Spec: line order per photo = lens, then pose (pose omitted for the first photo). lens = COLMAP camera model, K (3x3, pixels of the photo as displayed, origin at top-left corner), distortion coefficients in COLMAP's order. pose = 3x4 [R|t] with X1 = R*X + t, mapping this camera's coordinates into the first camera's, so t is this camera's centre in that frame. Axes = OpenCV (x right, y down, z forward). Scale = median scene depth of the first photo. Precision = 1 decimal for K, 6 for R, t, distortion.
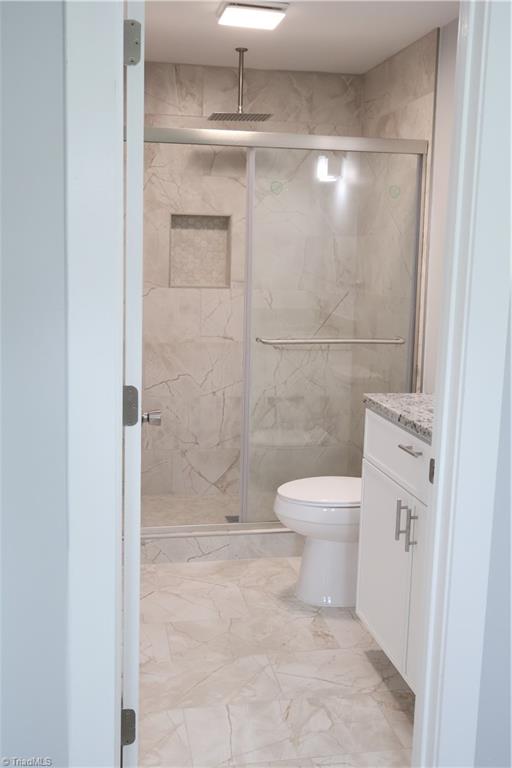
lens RADIAL K [[812.2, 0, 256.0], [0, 812.2, 384.0], [0, 0, 1]] dist [0.007402, 0.001526]
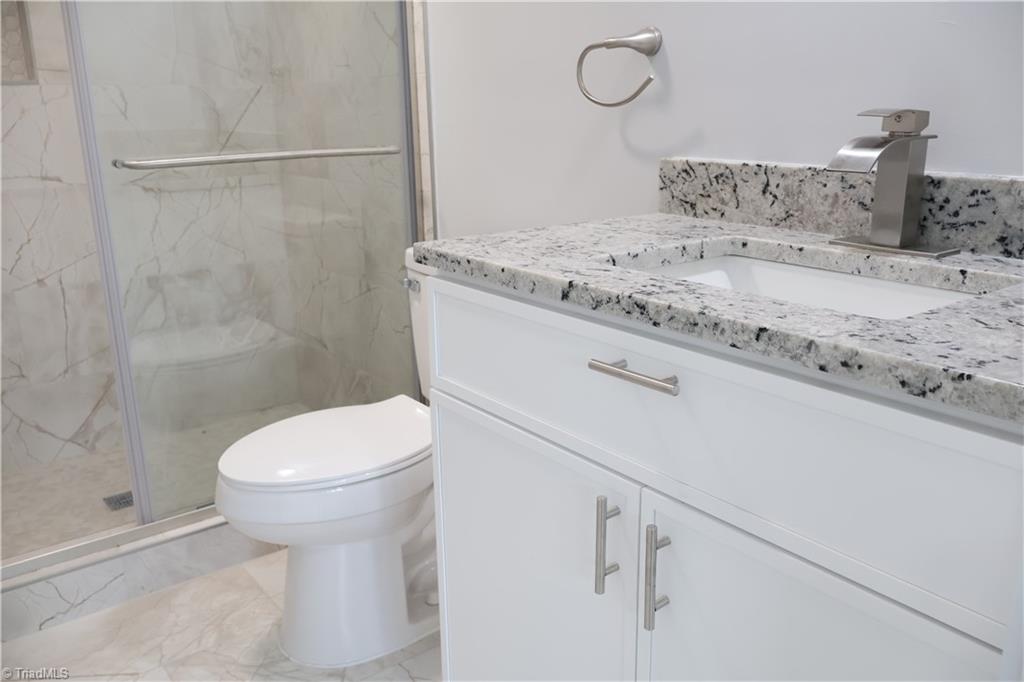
lens RADIAL K [[853.1, 0, 512.0], [0, 853.1, 341.0], [0, 0, 1]] dist [-0.002265, -0.000535]
pose [[0.895880, -0.156026, 0.415999, -0.013018], [0.105574, 0.984250, 0.141795, 0.002591], [-0.431571, -0.083112, 0.898242, 0.366215]]
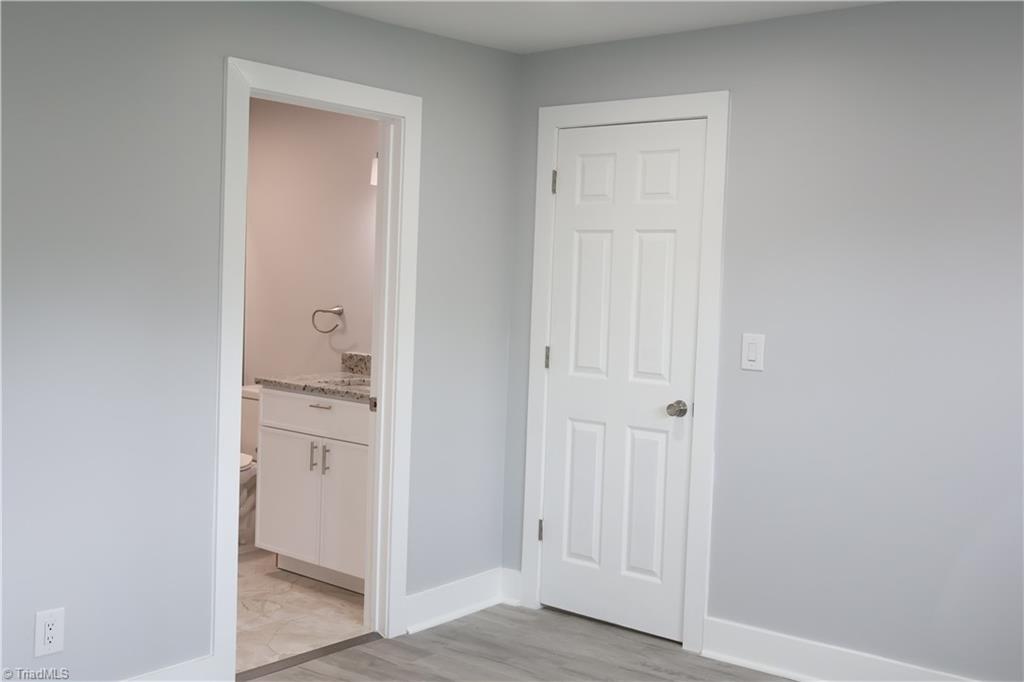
lens RADIAL K [[1082.9, 0, 512.0], [0, 1082.9, 341.0], [0, 0, 1]] dist [0.007402, 0.001526]
pose [[0.770156, -0.033707, 0.636964, -0.440087], [0.080339, 0.995776, -0.044443, 0.042776], [-0.632776, 0.085401, 0.769611, -0.419098]]
